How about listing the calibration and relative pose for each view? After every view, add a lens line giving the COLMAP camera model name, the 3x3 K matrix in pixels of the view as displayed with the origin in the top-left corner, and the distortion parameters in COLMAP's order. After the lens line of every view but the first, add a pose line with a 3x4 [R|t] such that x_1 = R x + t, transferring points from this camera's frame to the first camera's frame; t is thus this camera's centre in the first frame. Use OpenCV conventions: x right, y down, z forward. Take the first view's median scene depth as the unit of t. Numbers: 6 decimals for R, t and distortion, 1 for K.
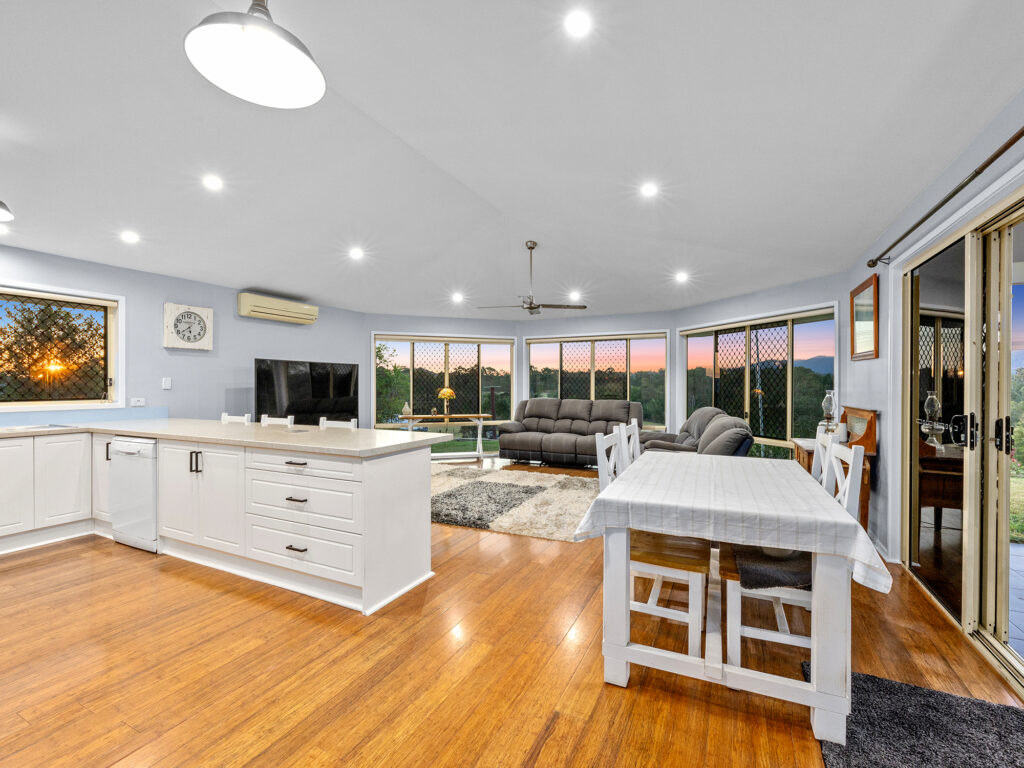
lens RADIAL K [[462.2, 0, 513.0], [0, 462.2, 385.9], [0, 0, 1]] dist [-0.000832, -0.000244]
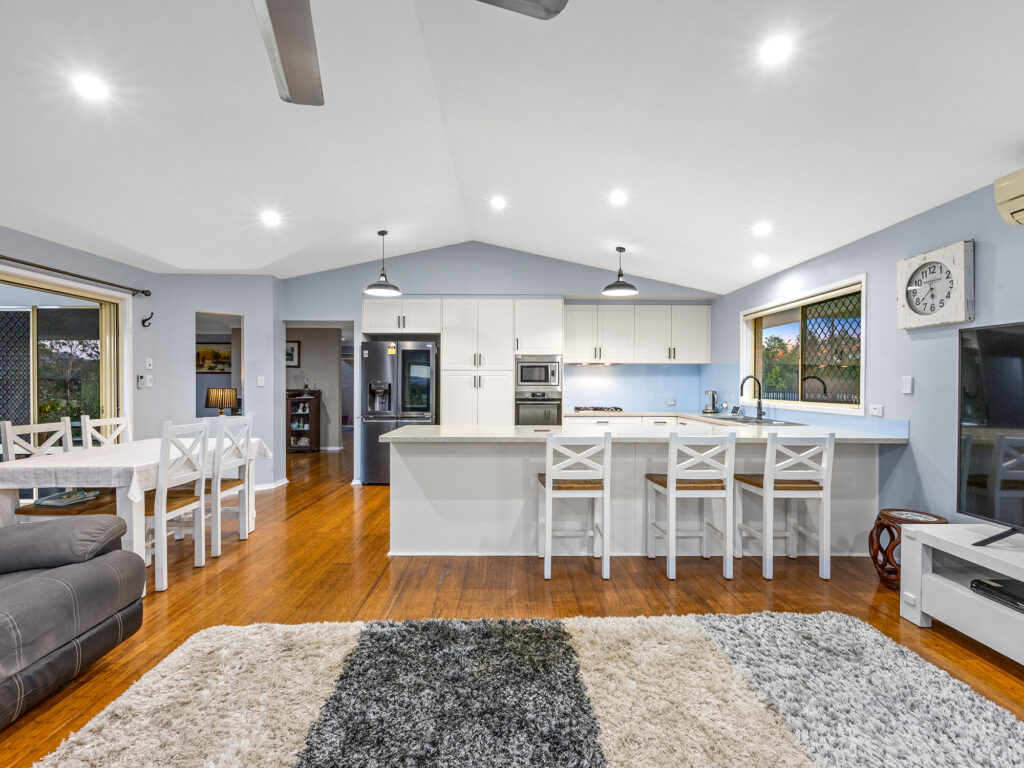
lens RADIAL K [[462.2, 0, 513.0], [0, 462.2, 385.9], [0, 0, 1]] dist [-0.000832, -0.000244]
pose [[-0.892947, -0.000363, -0.450162, 0.033129], [-0.004559, 0.999956, 0.008236, -0.006046], [0.450139, 0.009407, -0.892909, 1.198203]]
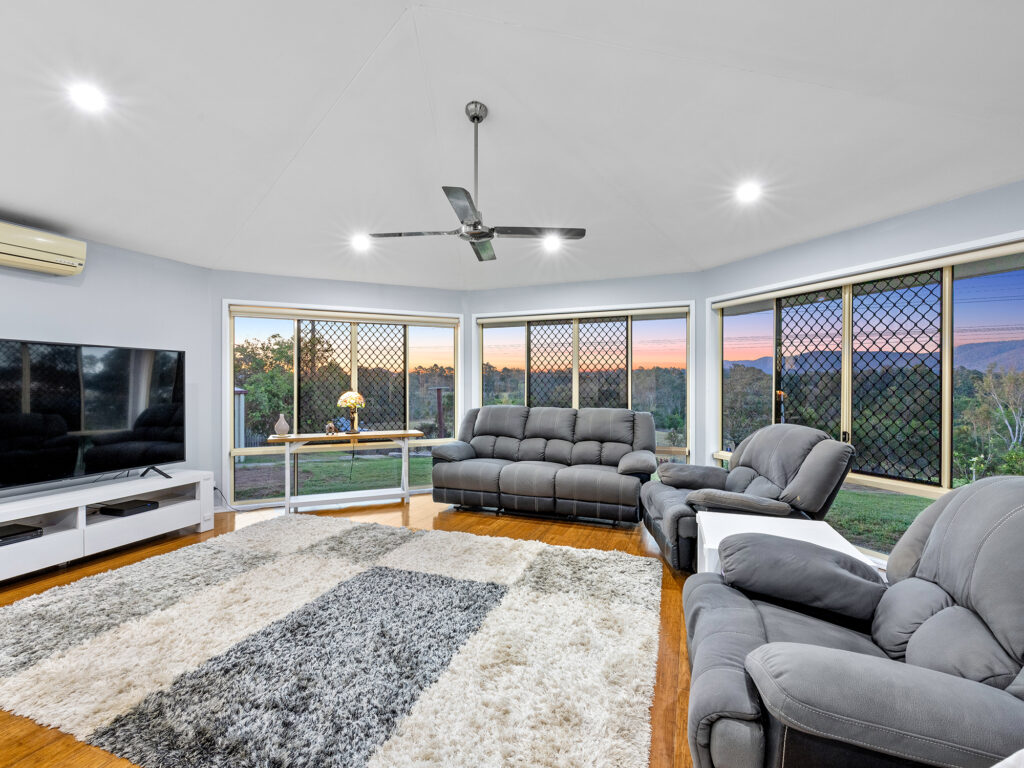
lens RADIAL K [[462.2, 0, 513.0], [0, 462.2, 385.9], [0, 0, 1]] dist [-0.000832, -0.000244]
pose [[0.996365, -0.001943, 0.085169, 0.034929], [0.002018, 0.999998, -0.000788, -0.002319], [-0.085167, 0.000957, 0.996366, 0.482048]]
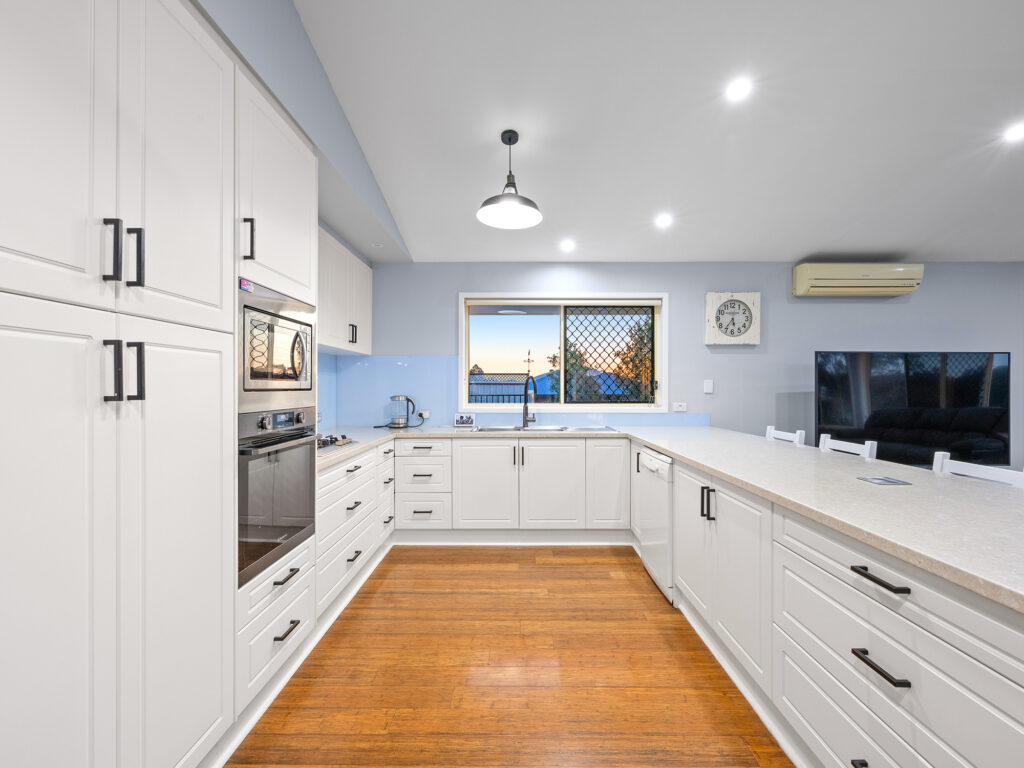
lens RADIAL K [[462.2, 0, 513.0], [0, 462.2, 385.9], [0, 0, 1]] dist [-0.000832, -0.000244]
pose [[0.441315, -0.002267, -0.897349, -0.122244], [-0.004473, 0.999979, -0.004726, -0.000641], [0.897341, 0.006100, 0.441296, 0.262329]]
